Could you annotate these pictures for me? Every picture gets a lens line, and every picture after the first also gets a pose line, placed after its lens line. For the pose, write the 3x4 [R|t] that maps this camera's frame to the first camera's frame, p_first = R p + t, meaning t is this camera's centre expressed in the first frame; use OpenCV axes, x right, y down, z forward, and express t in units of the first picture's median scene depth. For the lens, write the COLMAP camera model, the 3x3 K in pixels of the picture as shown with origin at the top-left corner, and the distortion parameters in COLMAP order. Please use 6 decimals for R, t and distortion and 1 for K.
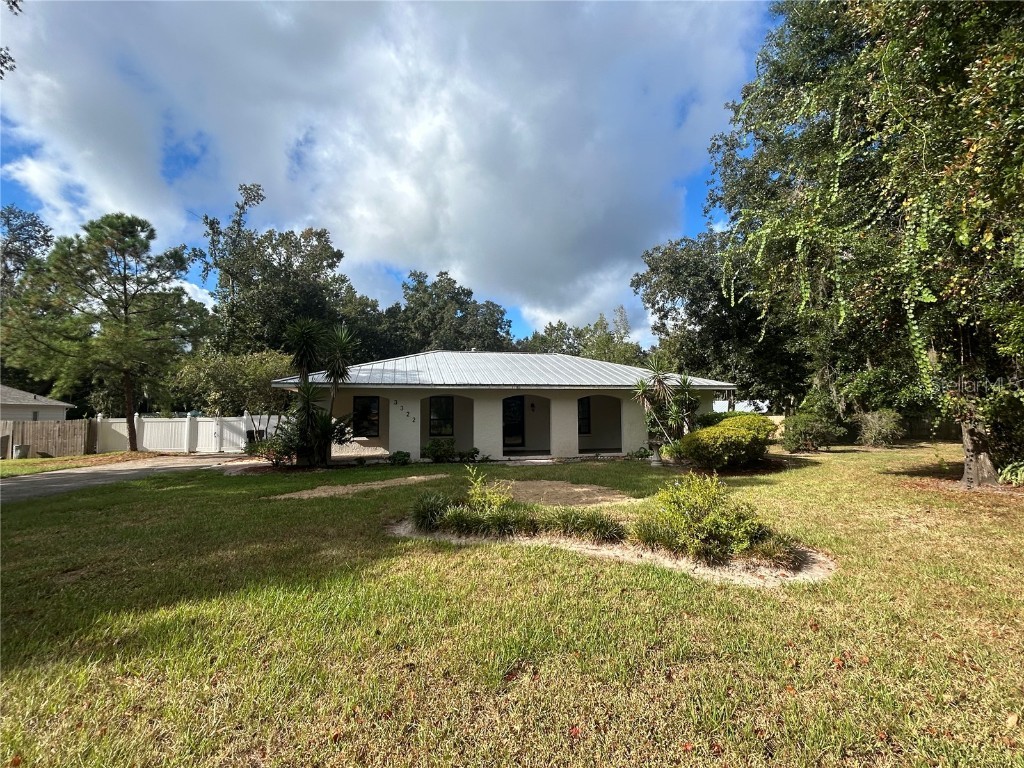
lens RADIAL K [[476.9, 0, 510.6], [0, 476.9, 383.2], [0, 0, 1]] dist [-0.001661, 0.000149]
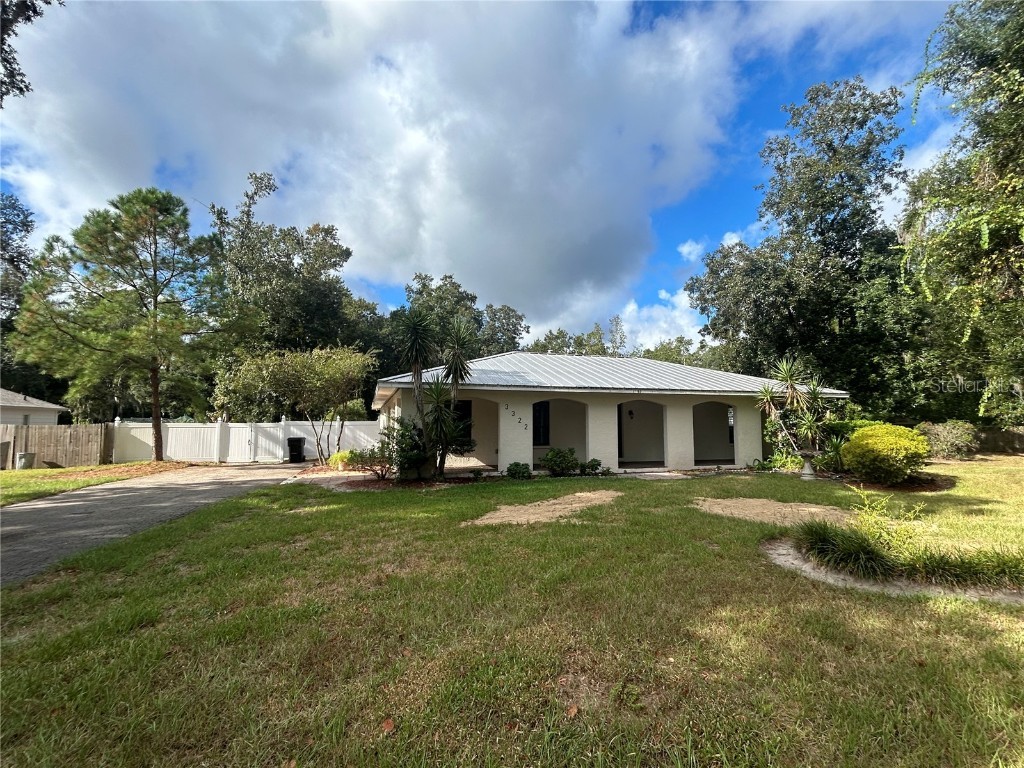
lens RADIAL K [[476.9, 0, 513.2], [0, 476.9, 386.6], [0, 0, 1]] dist [-0.001661, 0.000149]
pose [[0.997928, 0.013201, 0.062970, -0.185347], [-0.012401, 0.999838, -0.013065, 0.009331], [-0.063133, 0.012257, 0.997930, 0.078170]]
